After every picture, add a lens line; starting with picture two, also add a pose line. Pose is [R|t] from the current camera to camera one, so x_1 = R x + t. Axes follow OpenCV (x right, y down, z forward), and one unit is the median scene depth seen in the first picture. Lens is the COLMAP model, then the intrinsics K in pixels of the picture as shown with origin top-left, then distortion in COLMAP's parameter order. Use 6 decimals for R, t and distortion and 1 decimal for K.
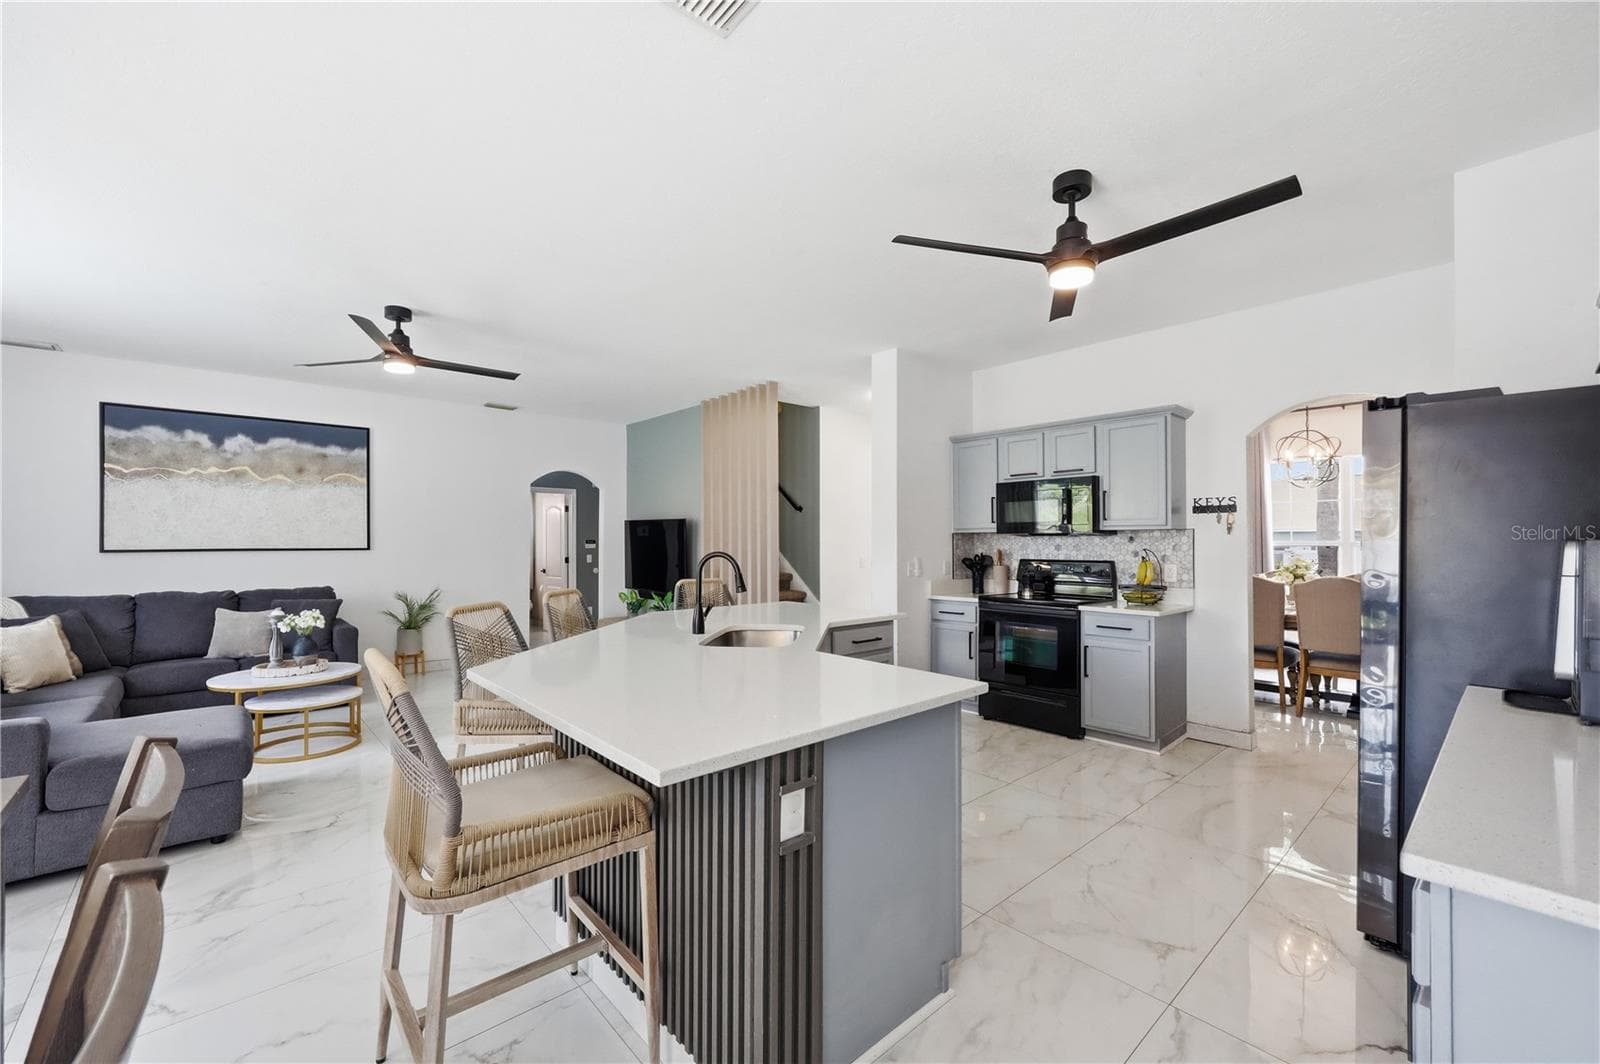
lens RADIAL K [[659.1, 0, 800.7], [0, 659.1, 543.7], [0, 0, 1]] dist [-0.001018, -0.000432]
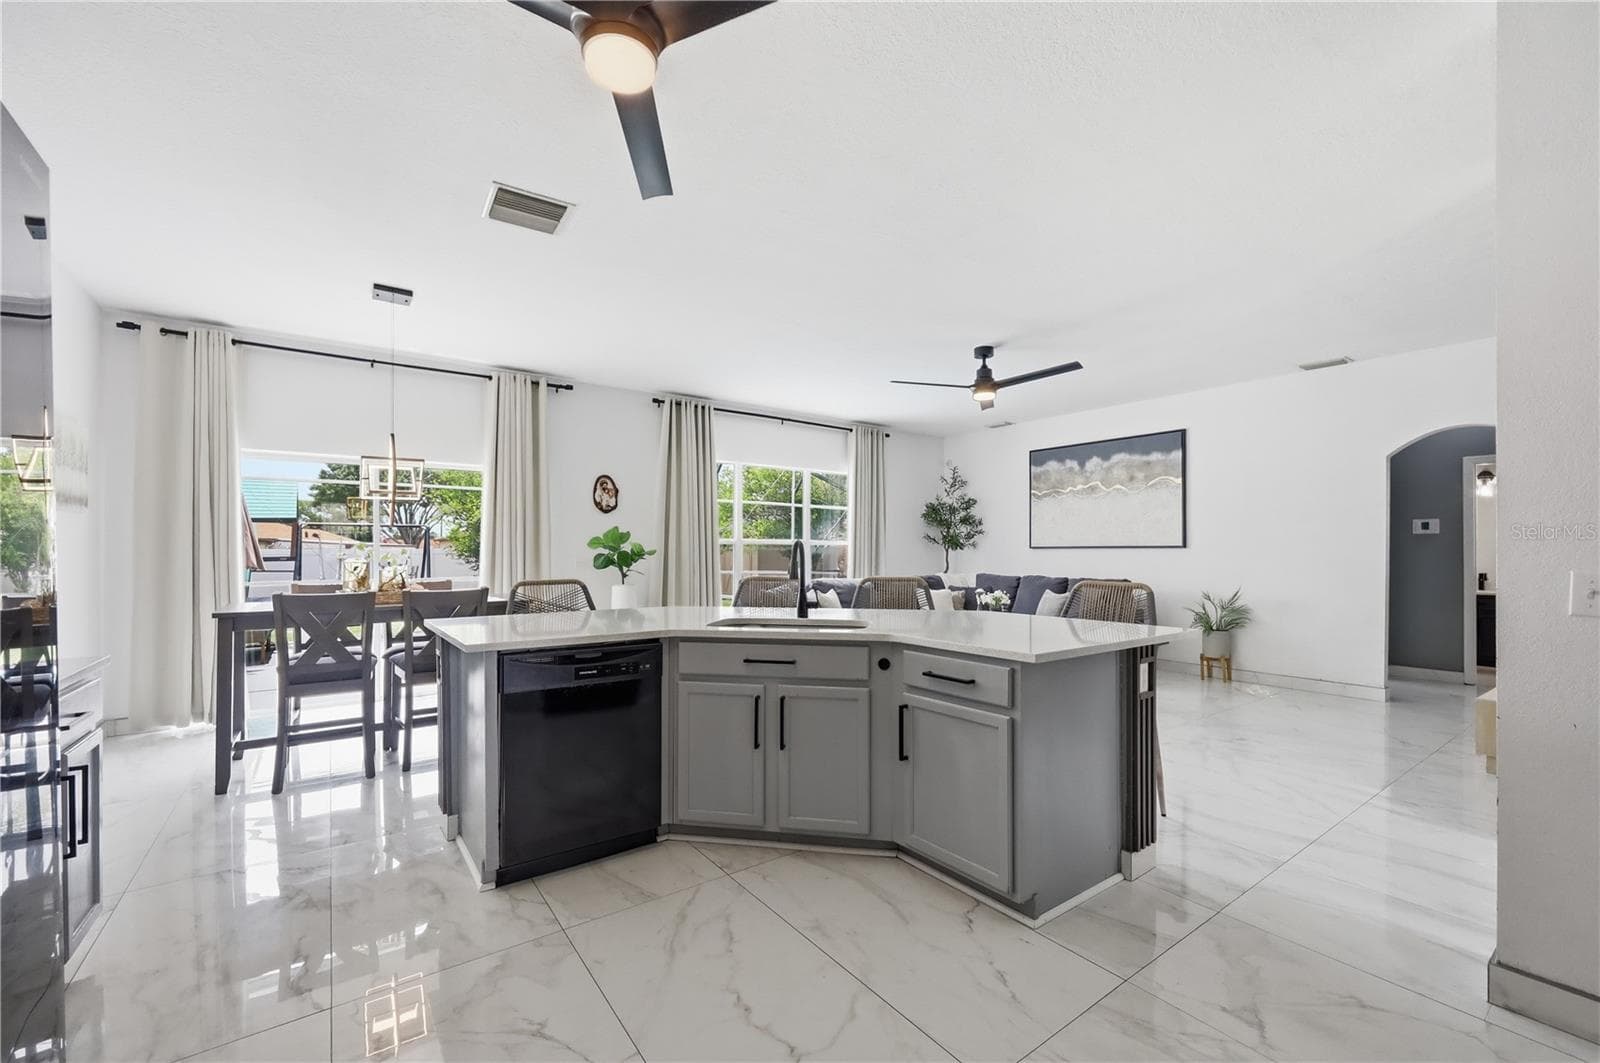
lens RADIAL K [[659.1, 0, 809.9], [0, 659.1, 544.4], [0, 0, 1]] dist [-0.001018, -0.000432]
pose [[-0.103194, -0.007470, -0.994633, 0.518282], [-0.002108, 0.999971, -0.007291, 0.015922], [0.994659, 0.001344, -0.103207, 0.643944]]
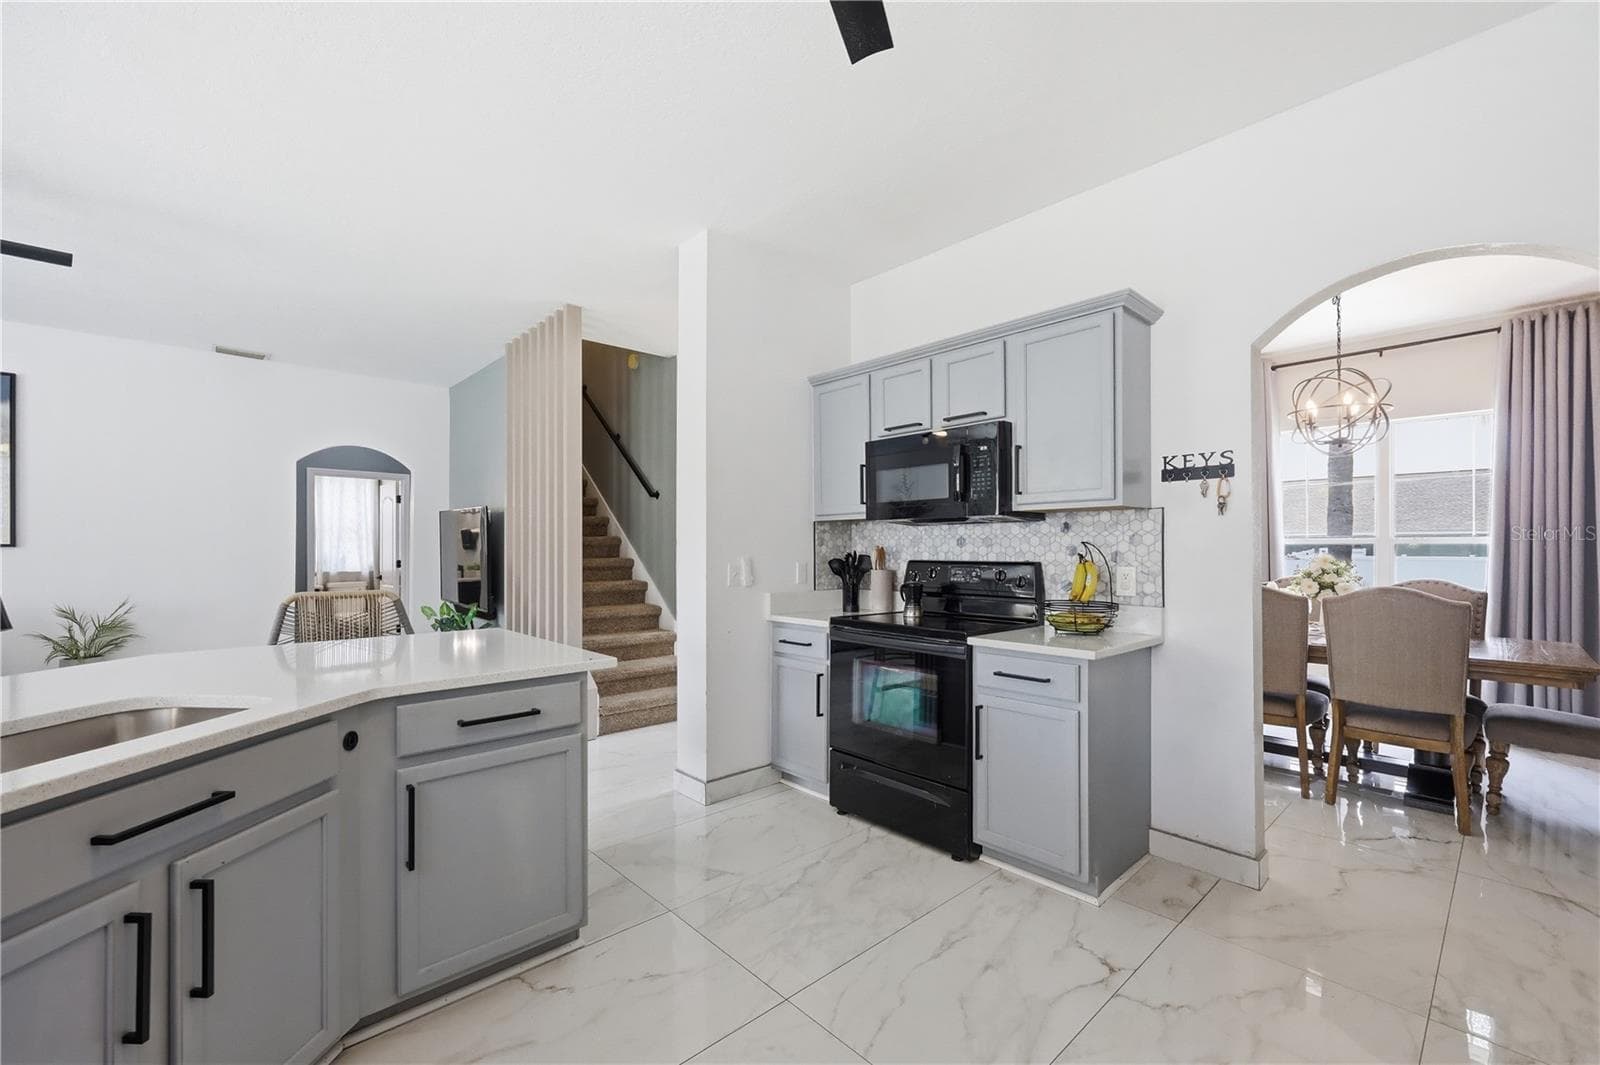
lens RADIAL K [[659.1, 0, 815.1], [0, 659.1, 549.1], [0, 0, 1]] dist [-0.001018, -0.000432]
pose [[0.999915, 0.001083, 0.013026, 0.235363], [-0.001059, 0.999998, -0.001865, 0.014332], [-0.013028, 0.001851, 0.999913, 0.350787]]
